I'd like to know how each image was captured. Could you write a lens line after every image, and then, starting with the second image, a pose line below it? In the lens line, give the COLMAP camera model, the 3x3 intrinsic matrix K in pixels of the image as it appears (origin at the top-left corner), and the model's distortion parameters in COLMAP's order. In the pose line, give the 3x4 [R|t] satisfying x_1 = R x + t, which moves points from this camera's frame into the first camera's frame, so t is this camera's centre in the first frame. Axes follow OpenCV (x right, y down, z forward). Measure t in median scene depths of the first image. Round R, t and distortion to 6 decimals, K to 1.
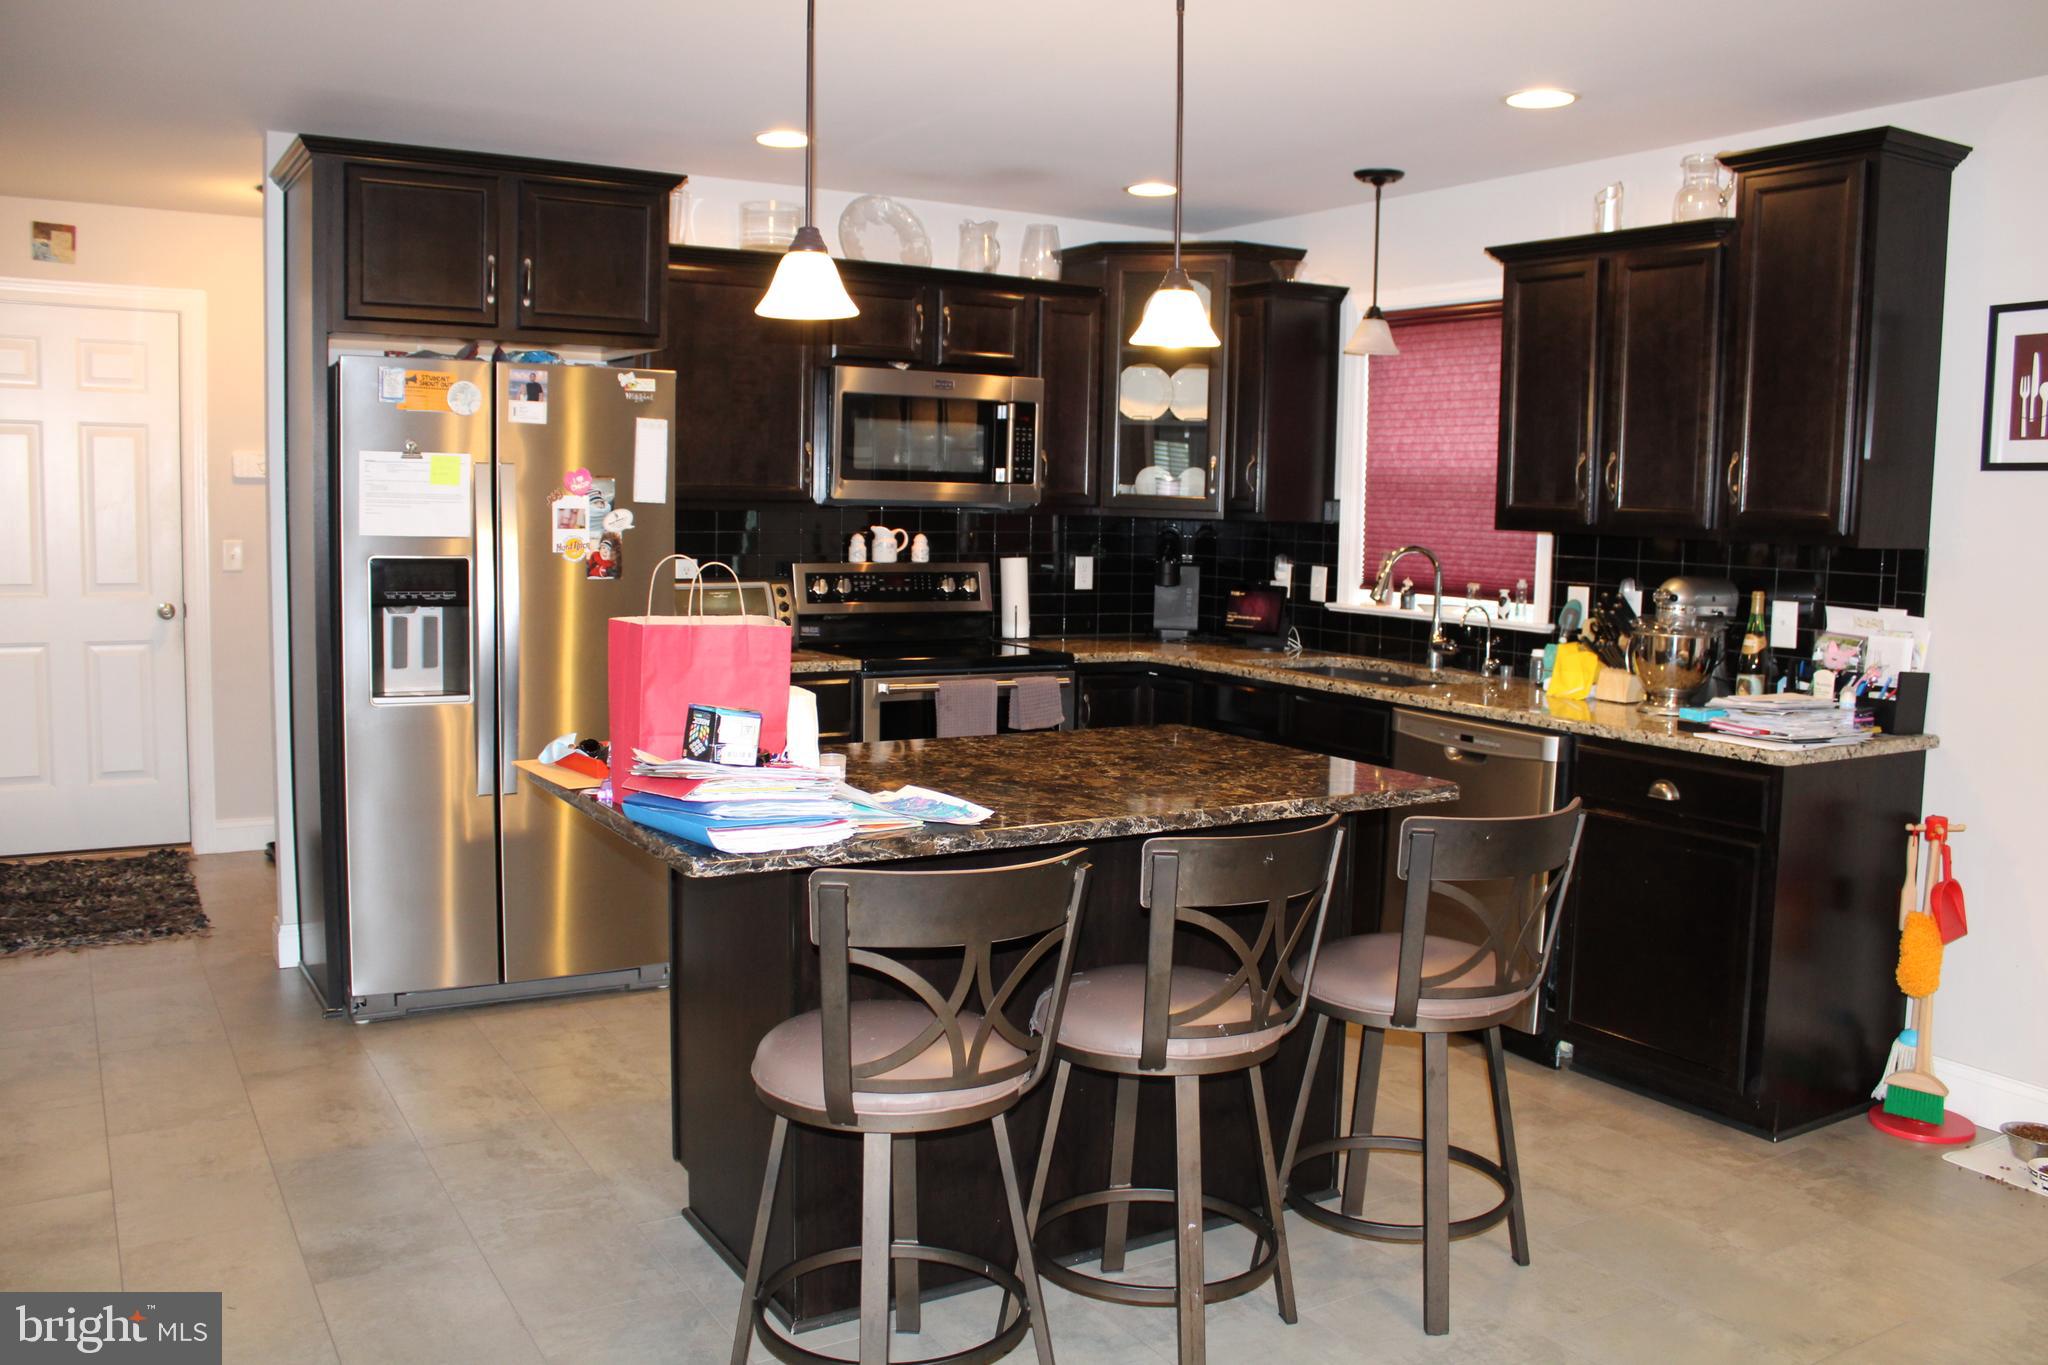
lens RADIAL K [[1692.6, 0, 1030.7], [0, 1692.6, 667.0], [0, 0, 1]] dist [-0.162239, 0.136866]
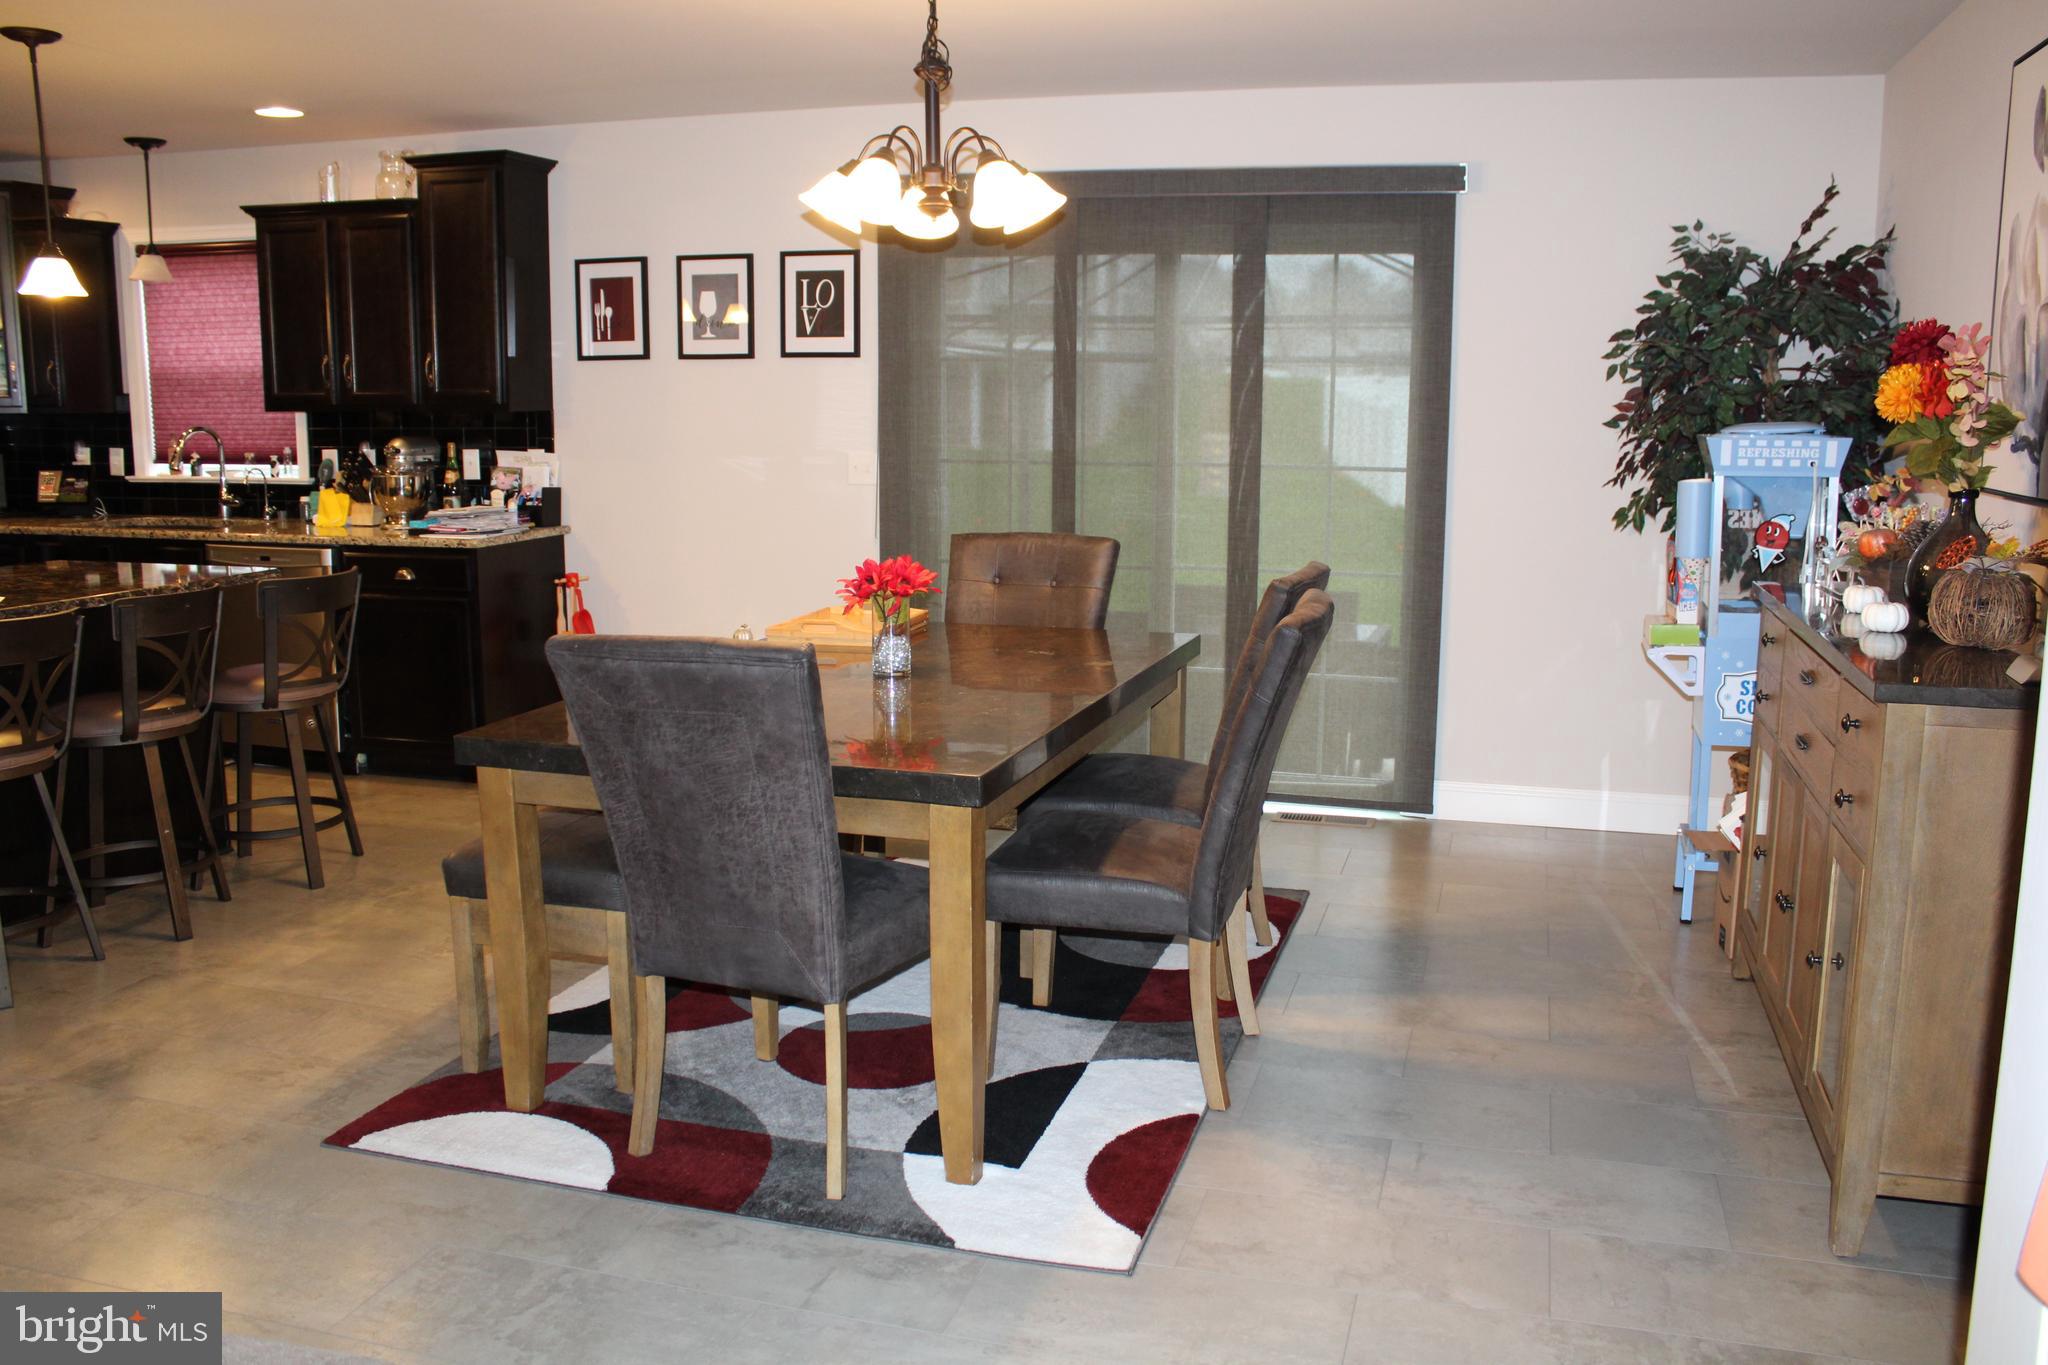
lens RADIAL K [[1692.6, 0, 1028.2], [0, 1692.6, 677.8], [0, 0, 1]] dist [-0.162239, 0.136866]
pose [[0.741479, -0.131673, 0.657929, -0.189710], [0.078463, 0.990844, 0.109873, 0.039618], [-0.666373, -0.029846, 0.745021, -0.475191]]
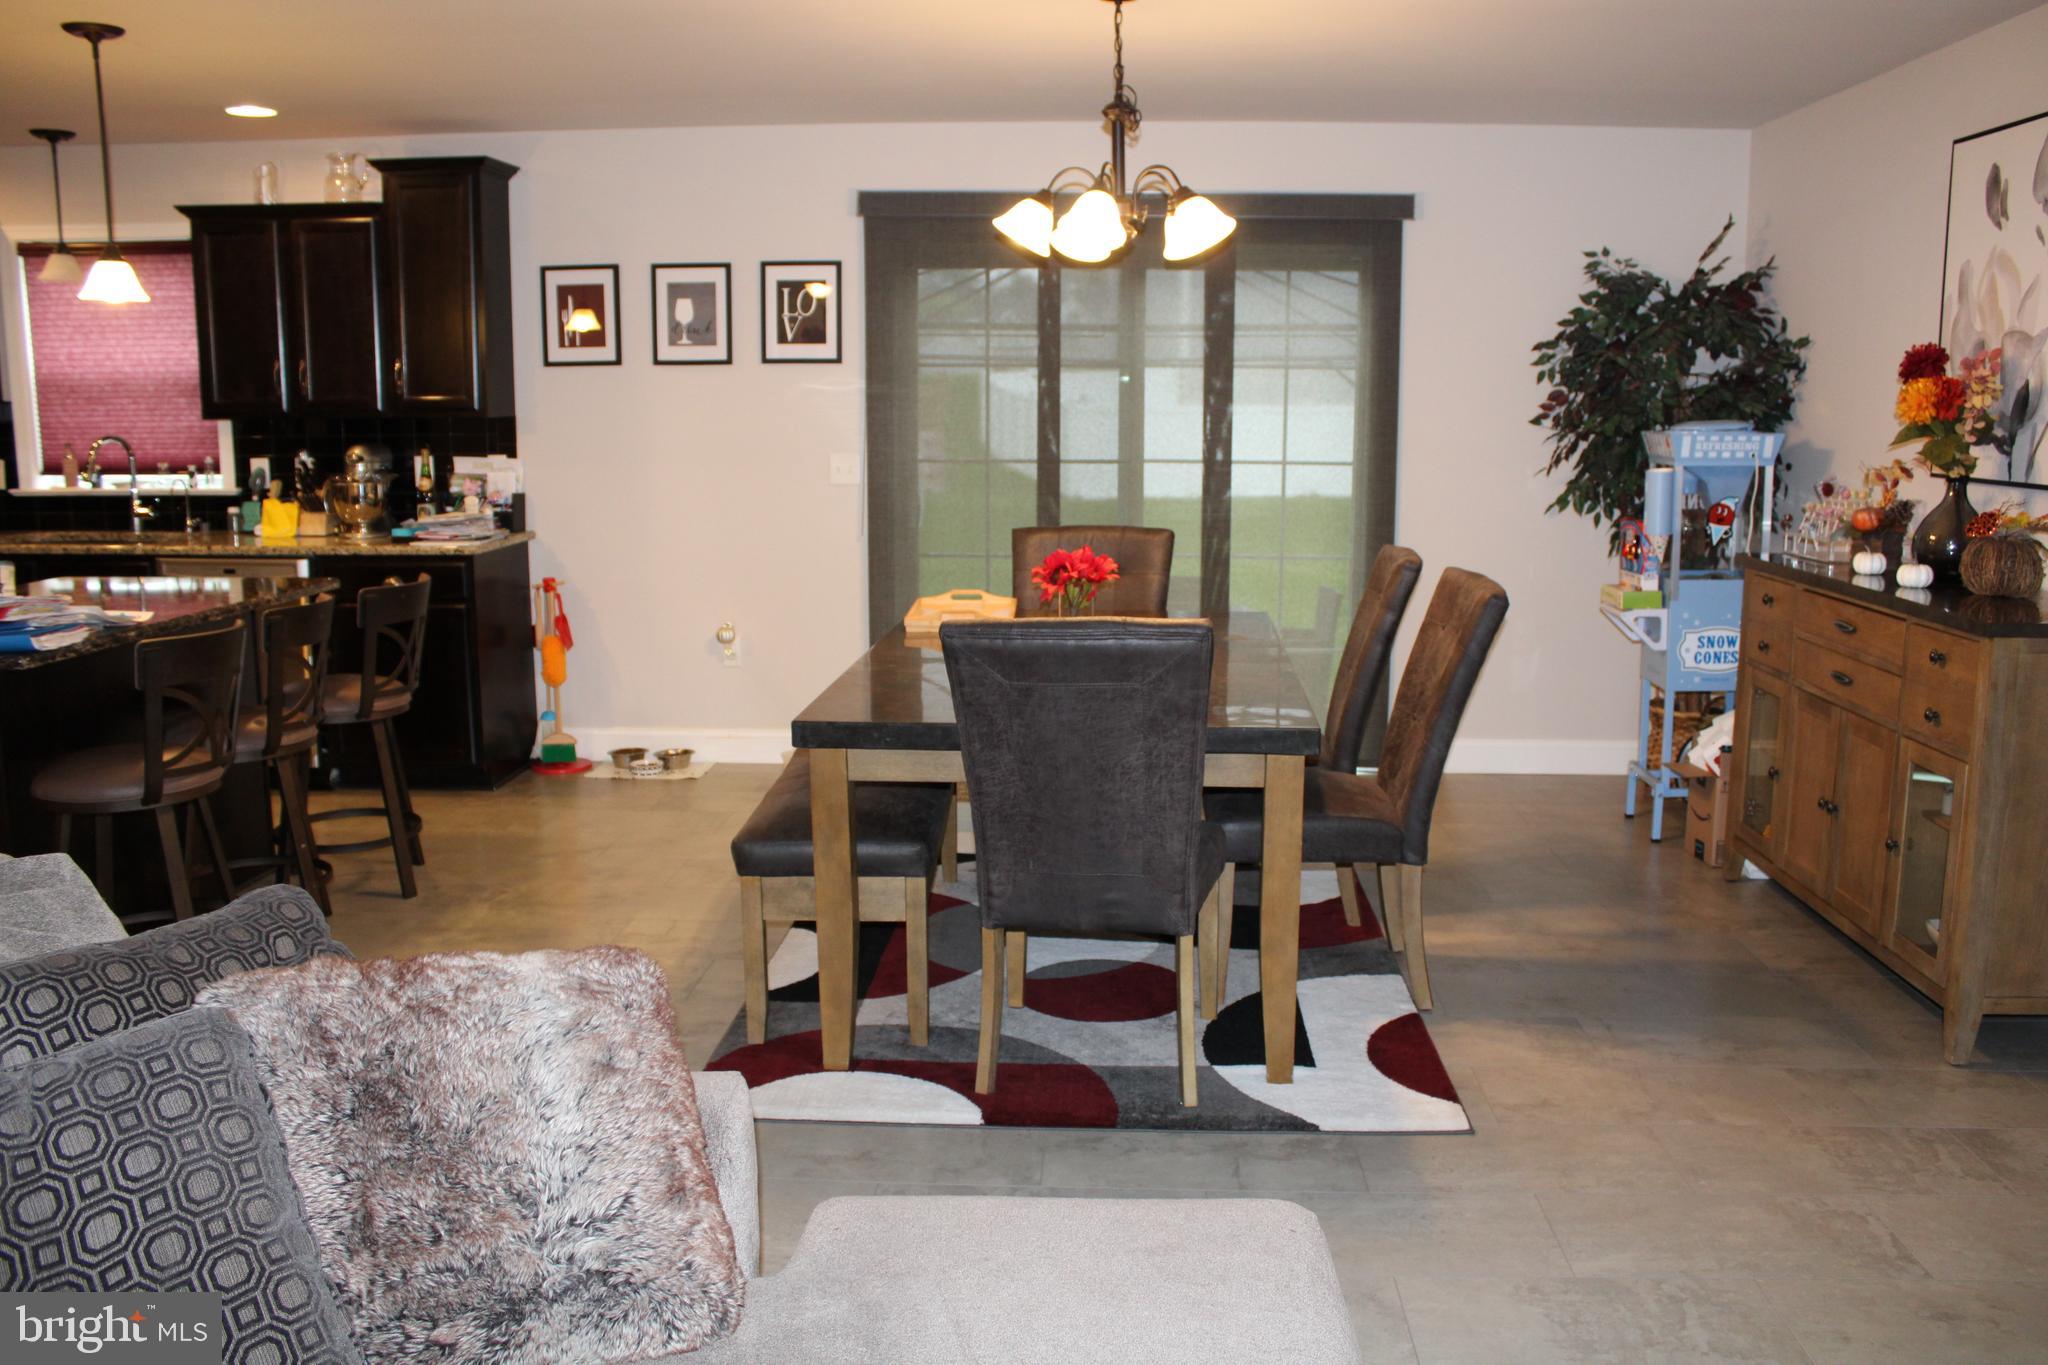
lens RADIAL K [[1692.6, 0, 1031.4], [0, 1692.6, 681.4], [0, 0, 1]] dist [-0.162239, 0.136866]
pose [[0.569046, -0.161910, 0.806209, -0.460354], [0.092232, 0.986805, 0.133080, 0.012868], [-0.817117, -0.001370, 0.576470, -0.317634]]
